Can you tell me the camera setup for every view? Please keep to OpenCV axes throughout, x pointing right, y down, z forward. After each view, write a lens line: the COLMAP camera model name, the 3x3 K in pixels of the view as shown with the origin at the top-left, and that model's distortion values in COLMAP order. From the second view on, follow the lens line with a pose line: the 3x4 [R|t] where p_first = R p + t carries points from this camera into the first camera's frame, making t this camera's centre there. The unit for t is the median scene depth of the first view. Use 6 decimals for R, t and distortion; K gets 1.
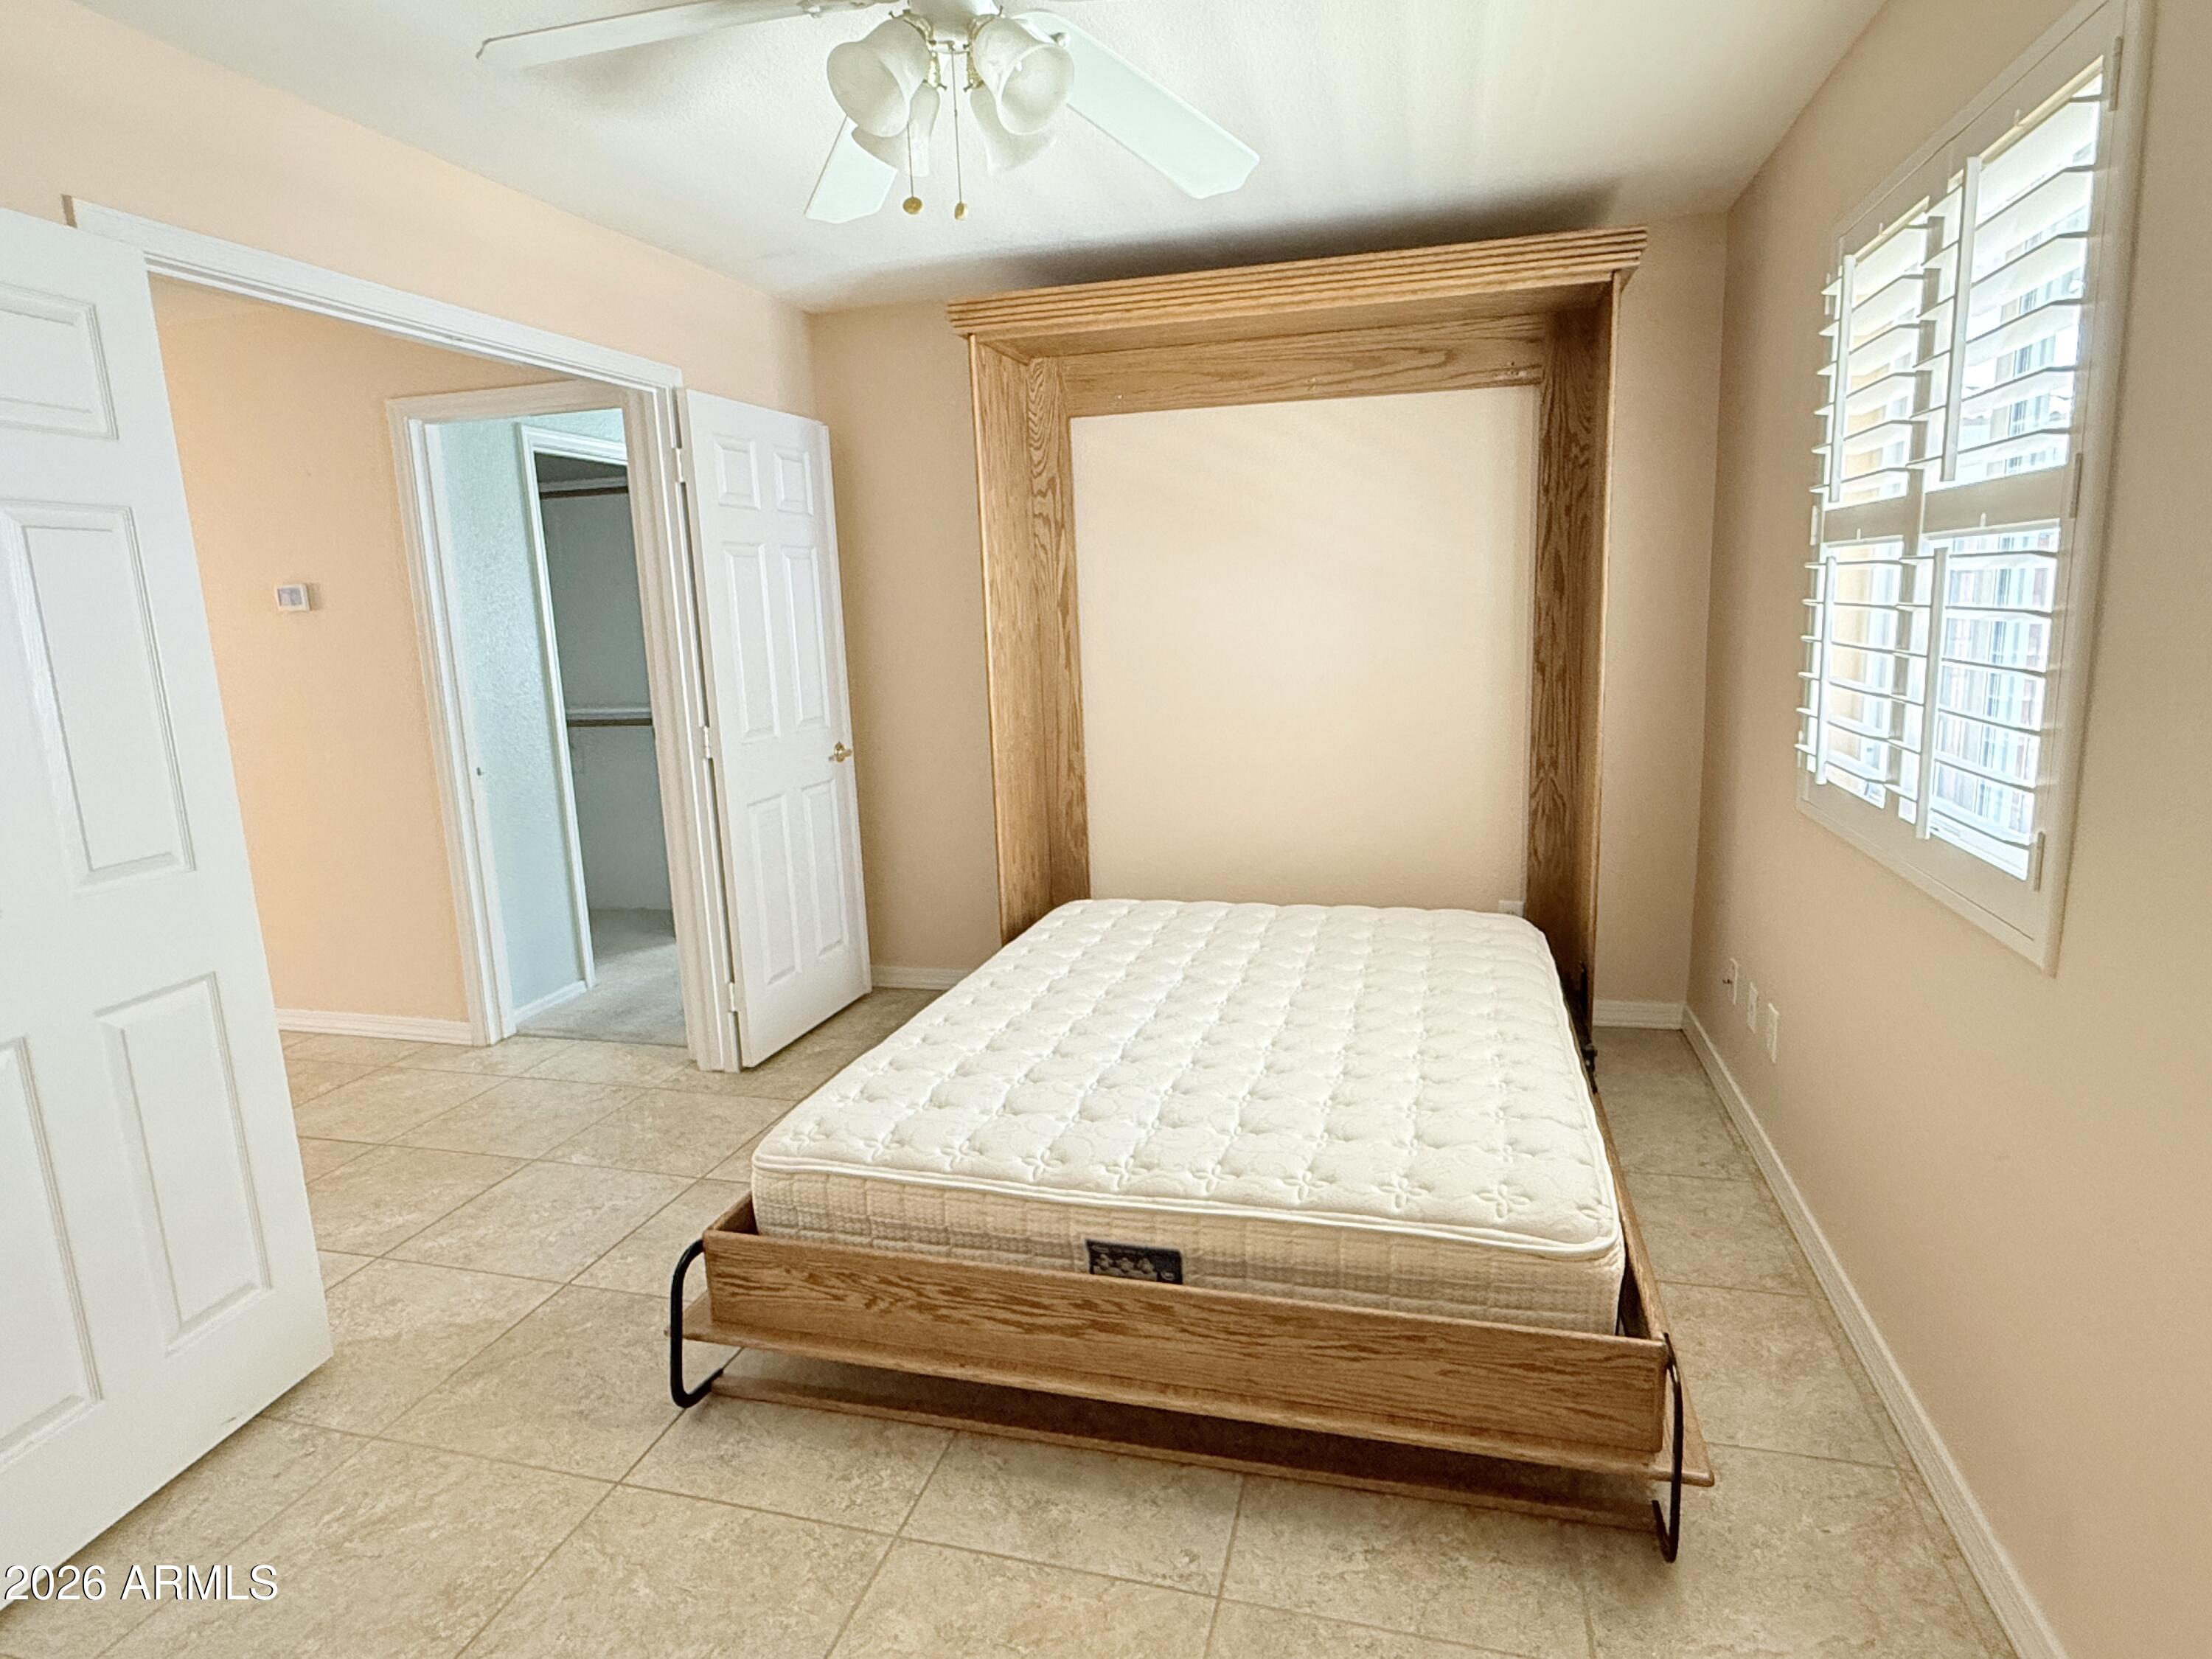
lens RADIAL K [[1221.3, 0, 1108.0], [0, 1221.3, 831.7], [0, 0, 1]] dist [0.000494, 0.000117]
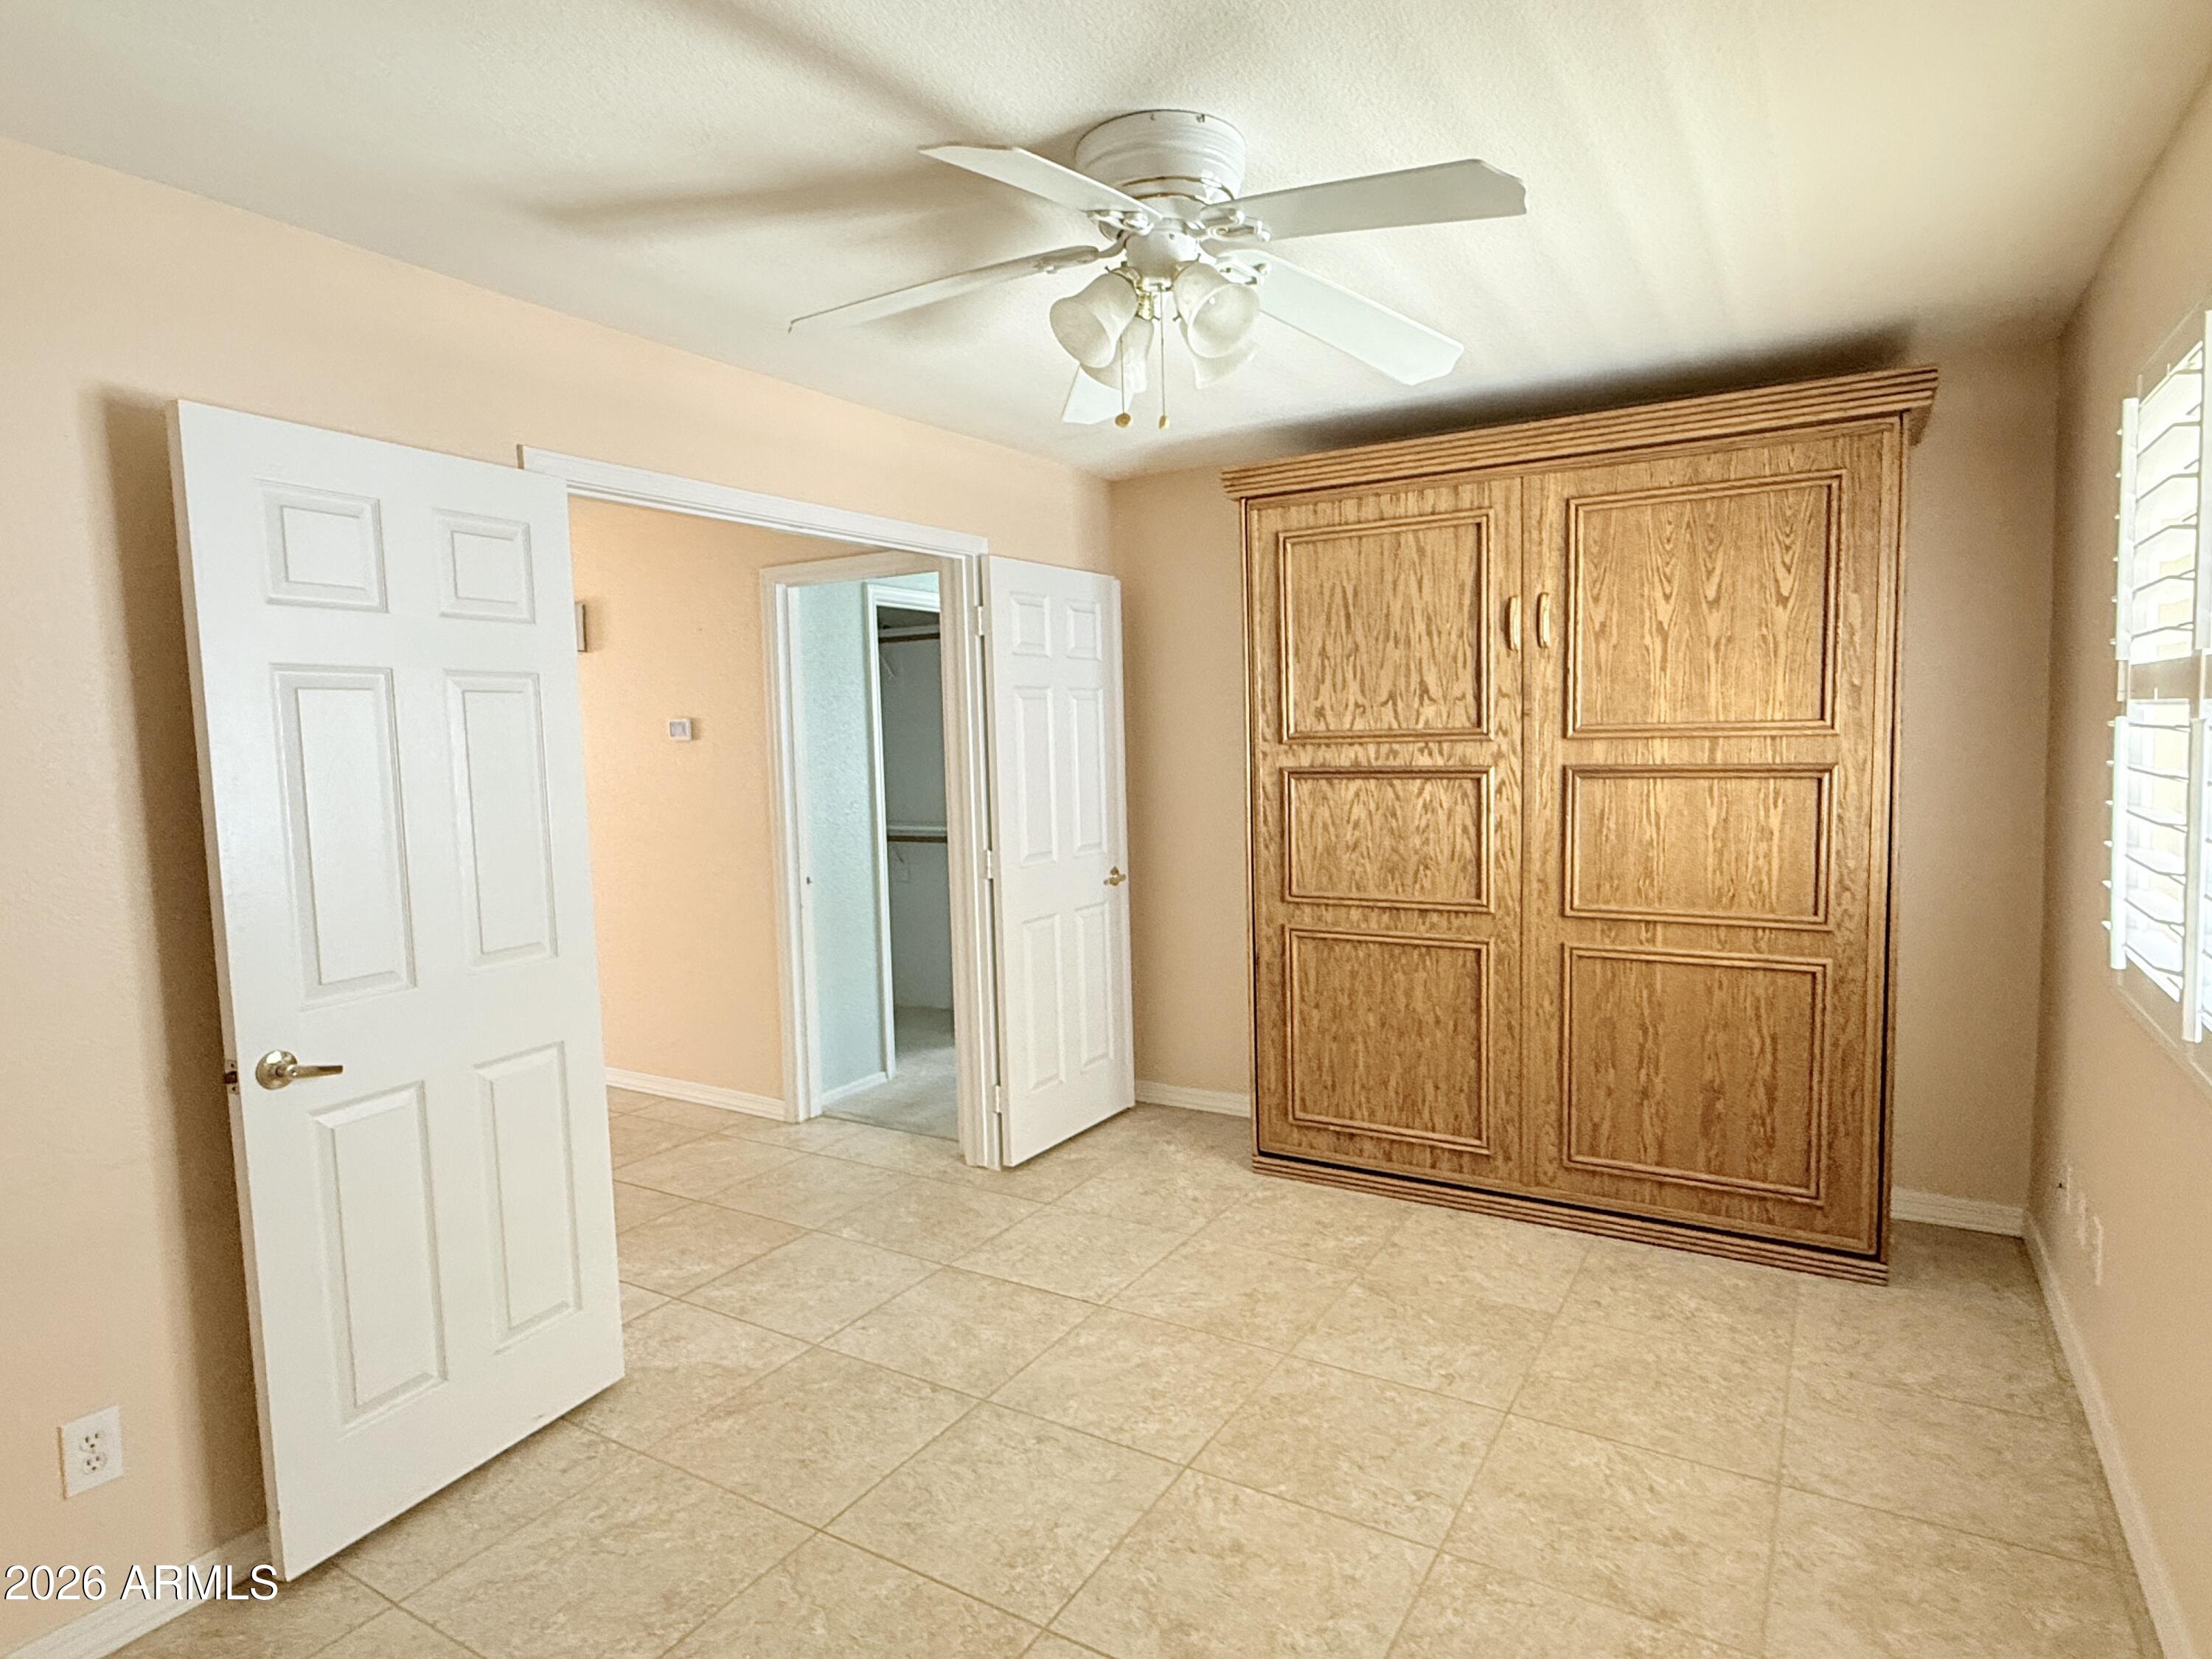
lens RADIAL K [[1221.3, 0, 1115.0], [0, 1221.3, 836.1], [0, 0, 1]] dist [0.000494, 0.000117]
pose [[0.963458, 0.034421, -0.265638, 0.095430], [-0.059148, 0.994568, -0.085650, -0.013268], [0.261246, 0.098233, 0.960261, -0.046018]]
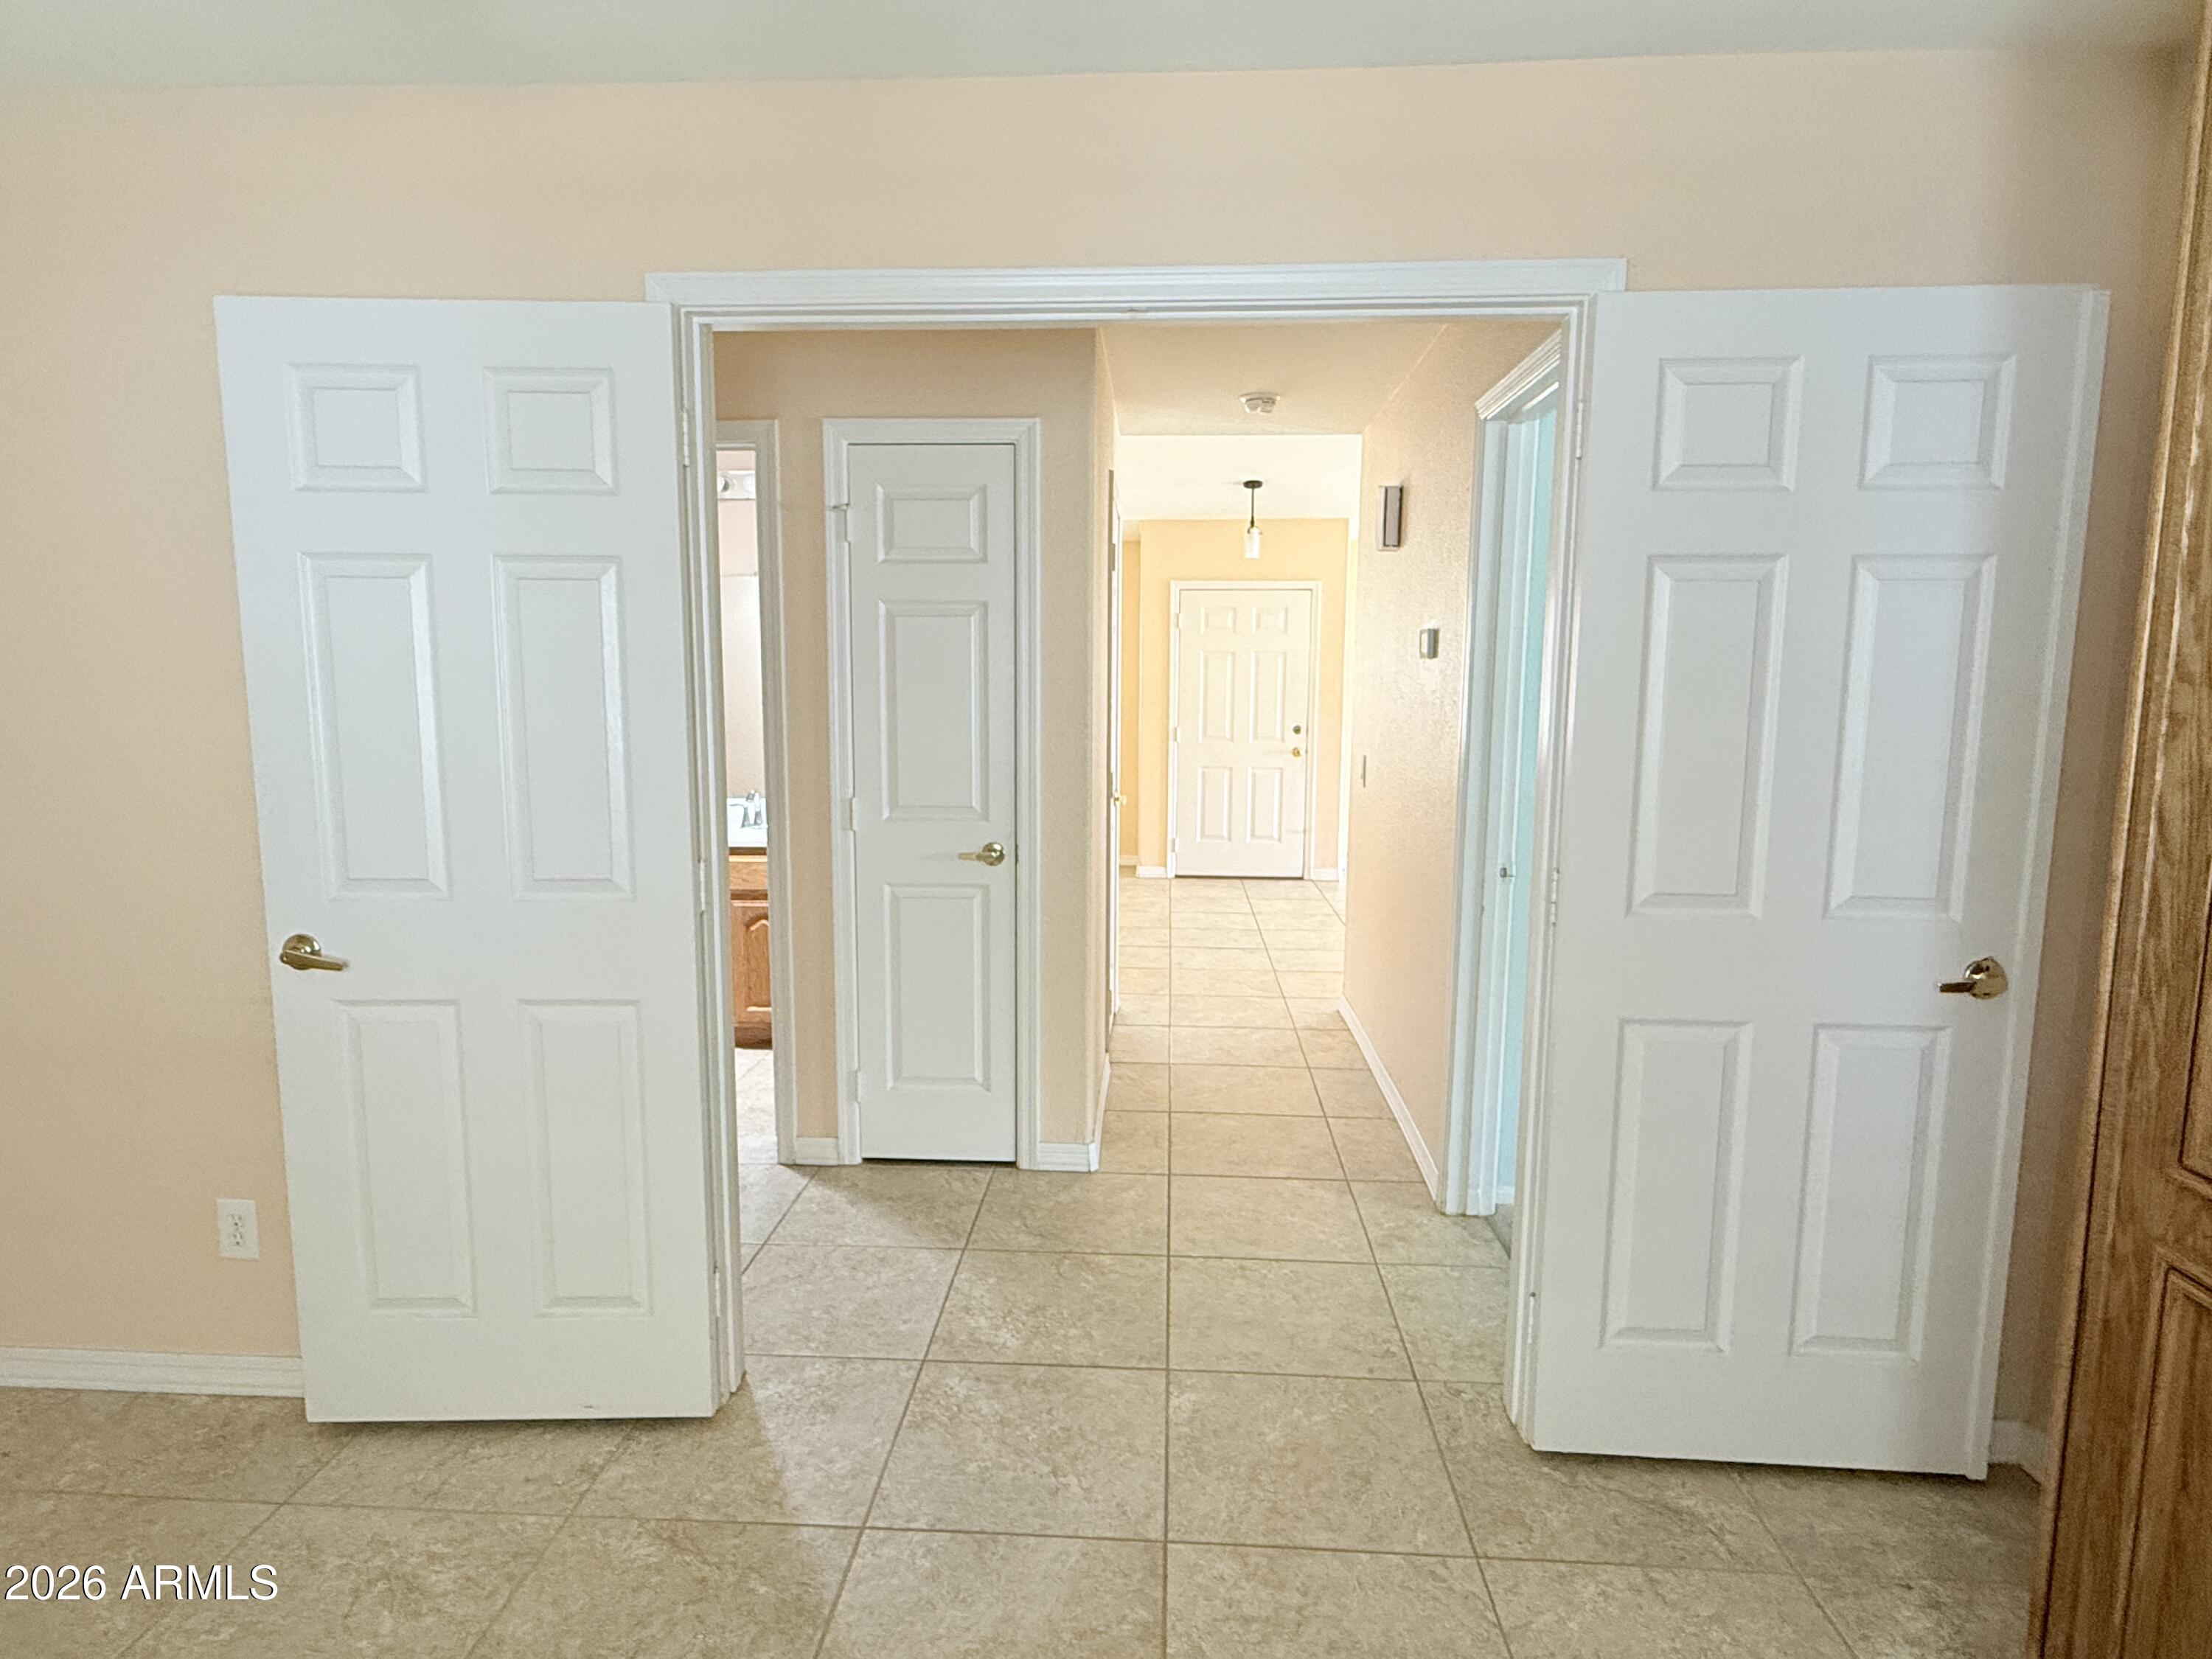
lens RADIAL K [[1221.3, 0, 1109.4], [0, 1221.3, 842.9], [0, 0, 1]] dist [0.000494, 0.000117]
pose [[0.211578, 0.166342, -0.963102, 0.243429], [-0.197407, 0.972374, 0.124576, -0.165439], [0.957217, 0.163766, 0.238570, 0.827484]]
